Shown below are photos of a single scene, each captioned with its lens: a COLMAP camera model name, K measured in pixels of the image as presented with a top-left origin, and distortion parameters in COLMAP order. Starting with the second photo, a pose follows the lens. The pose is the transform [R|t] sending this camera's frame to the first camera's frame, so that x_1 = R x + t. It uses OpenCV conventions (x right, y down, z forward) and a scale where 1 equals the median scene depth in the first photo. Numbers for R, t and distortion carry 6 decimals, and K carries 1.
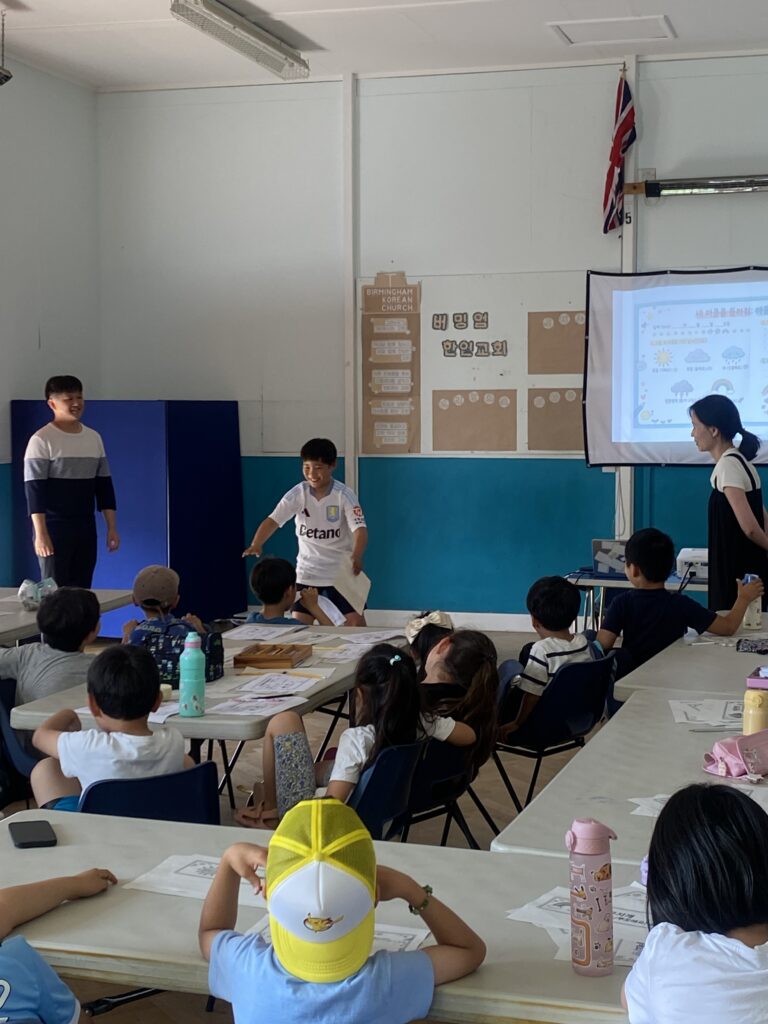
lens RADIAL K [[1636.8, 0, 384.1], [0, 1636.8, 513.2], [0, 0, 1]] dist [0.005942, 0.000000]
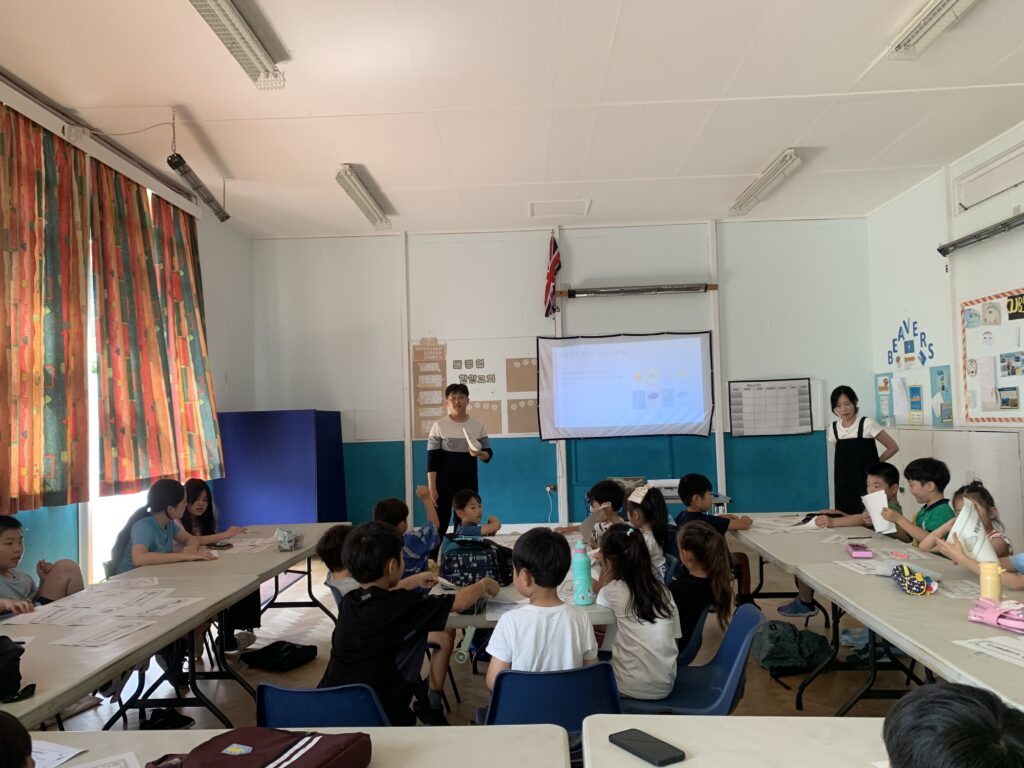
lens RADIAL K [[770.4, 0, 509.3], [0, 770.4, 383.7], [0, 0, 1]] dist [0.007581, 0.003308]
pose [[0.966510, -0.014347, 0.256226, -0.133902], [0.043506, 0.993144, -0.108501, 0.000364], [-0.252913, 0.116015, 0.960508, 0.163374]]
